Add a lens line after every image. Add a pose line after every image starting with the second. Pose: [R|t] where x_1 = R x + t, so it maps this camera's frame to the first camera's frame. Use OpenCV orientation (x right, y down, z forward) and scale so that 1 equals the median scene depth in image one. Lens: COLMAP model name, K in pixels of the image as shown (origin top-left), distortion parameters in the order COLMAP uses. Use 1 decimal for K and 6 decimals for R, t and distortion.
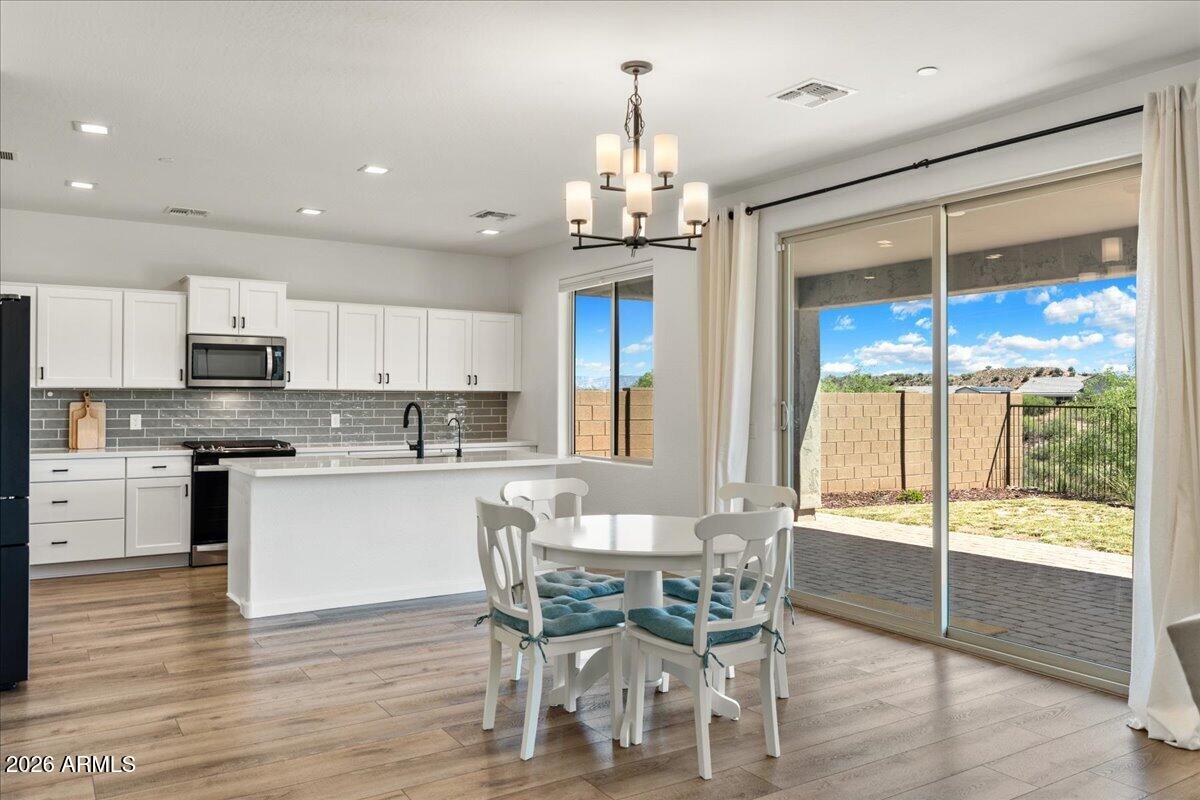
lens RADIAL K [[906.3, 0, 600.9], [0, 906.3, 391.1], [0, 0, 1]] dist [-0.000069, 0.004196]
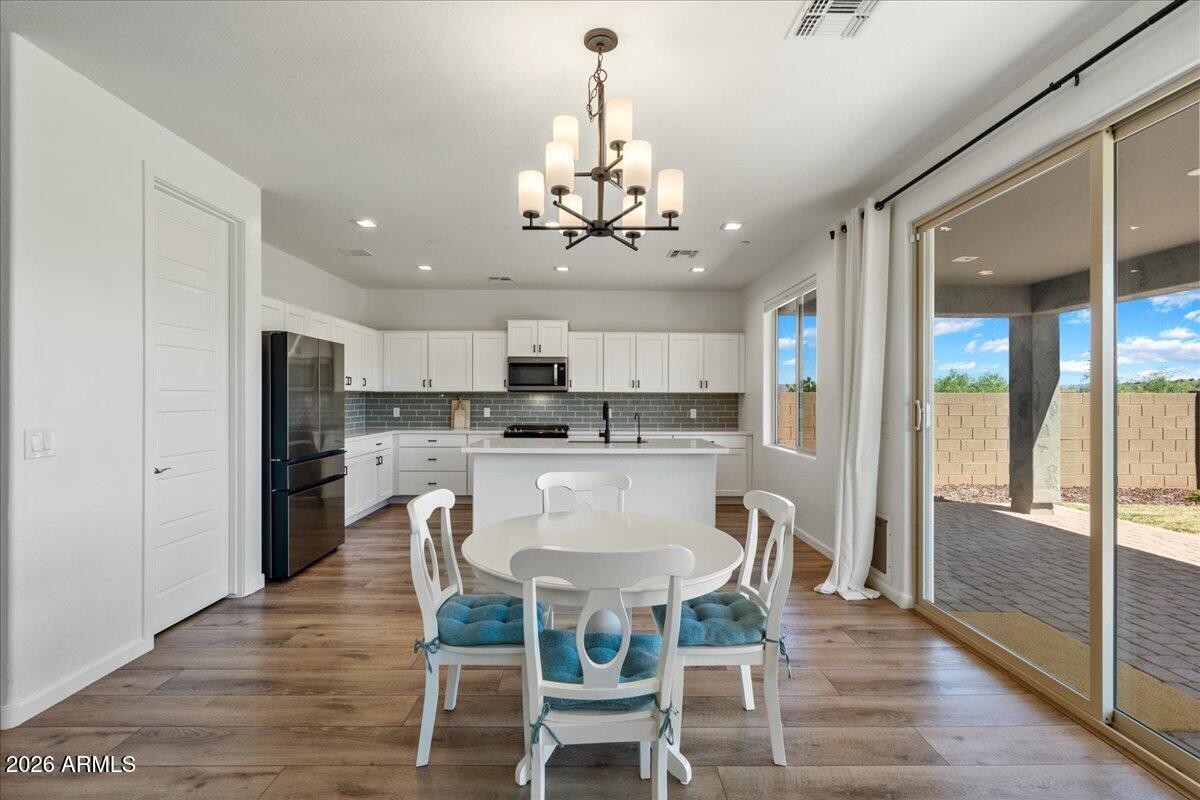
lens RADIAL K [[541.5, 0, 600.0], [0, 541.5, 400.0], [0, 0, 1]] dist [0.000008, 0.000152]
pose [[0.848133, 0.000768, -0.529783, 0.179111], [0.004198, 0.999958, 0.008171, 0.004370], [0.529767, -0.009154, 0.848094, 0.280880]]
